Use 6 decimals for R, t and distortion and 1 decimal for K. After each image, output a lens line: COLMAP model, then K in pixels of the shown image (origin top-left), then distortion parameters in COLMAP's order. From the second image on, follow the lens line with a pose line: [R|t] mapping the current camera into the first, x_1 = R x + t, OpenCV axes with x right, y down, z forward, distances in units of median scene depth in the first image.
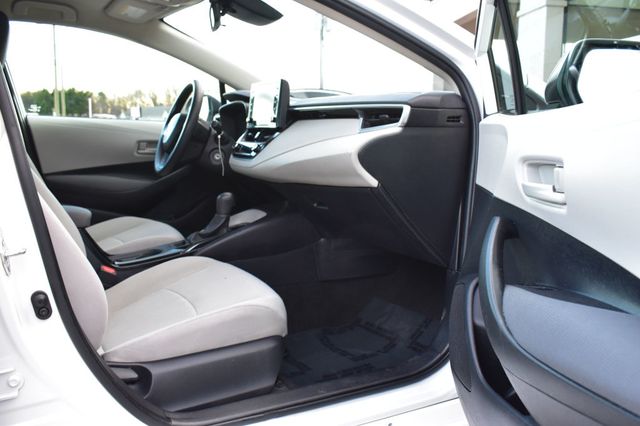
lens RADIAL K [[585.1, 0, 320.0], [0, 585.1, 213.0], [0, 0, 1]] dist [-0.088329, -0.007471]
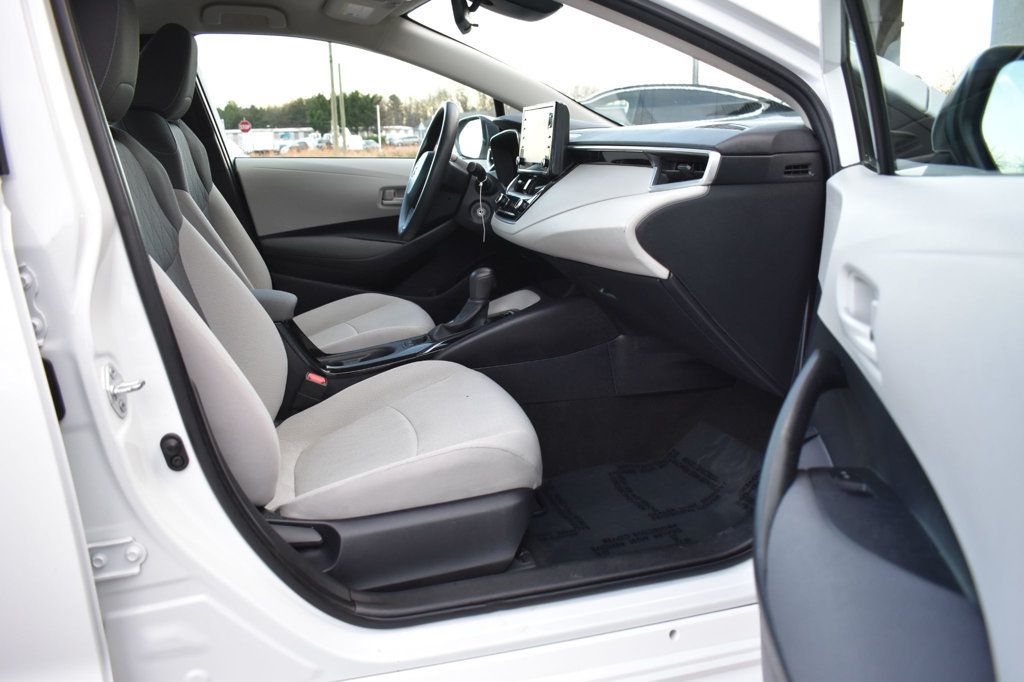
lens RADIAL K [[811.7, 0, 512.0], [0, 811.7, 341.0], [0, 0, 1]] dist [-0.102689, 0.003771]
pose [[0.972877, 0.022872, -0.230189, 0.103608], [0.001900, 0.994276, 0.106821, -0.054035], [0.231314, -0.104361, 0.967265, 0.057056]]
